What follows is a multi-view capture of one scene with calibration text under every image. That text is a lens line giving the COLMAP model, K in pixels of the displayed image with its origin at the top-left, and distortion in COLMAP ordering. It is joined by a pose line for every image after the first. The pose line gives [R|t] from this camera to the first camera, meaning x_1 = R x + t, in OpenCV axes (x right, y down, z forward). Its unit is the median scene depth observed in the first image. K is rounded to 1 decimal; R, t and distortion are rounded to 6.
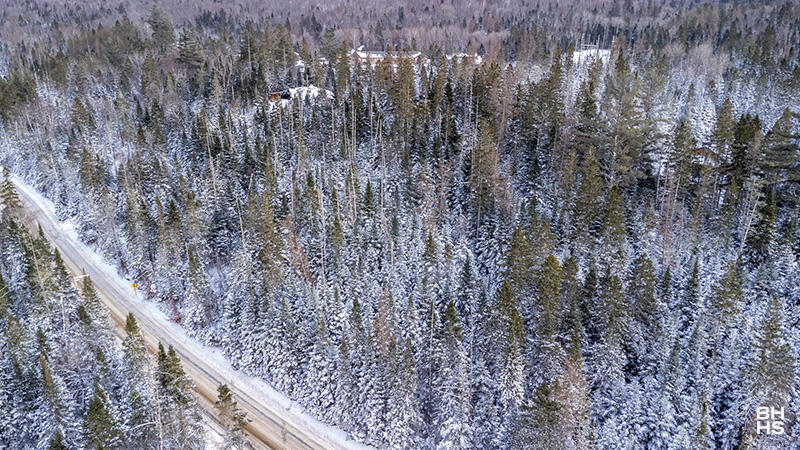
lens RADIAL K [[569.7, 0, 400.2], [0, 569.7, 221.8], [0, 0, 1]] dist [0.038319, -0.028703]
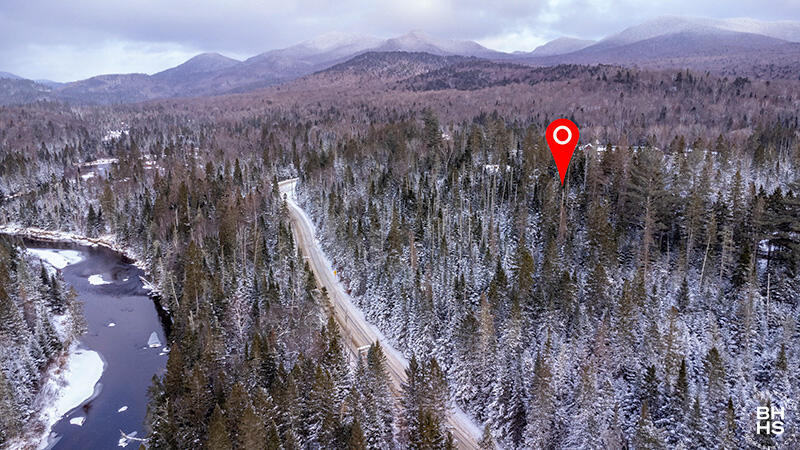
lens RADIAL K [[569.7, 0, 404.5], [0, 569.7, 225.9], [0, 0, 1]] dist [0.038319, -0.028703]
pose [[0.881370, 0.094488, -0.462882, 0.256575], [-0.166514, 0.979049, -0.117204, 0.083974], [0.442110, 0.180377, 0.878637, -0.197022]]
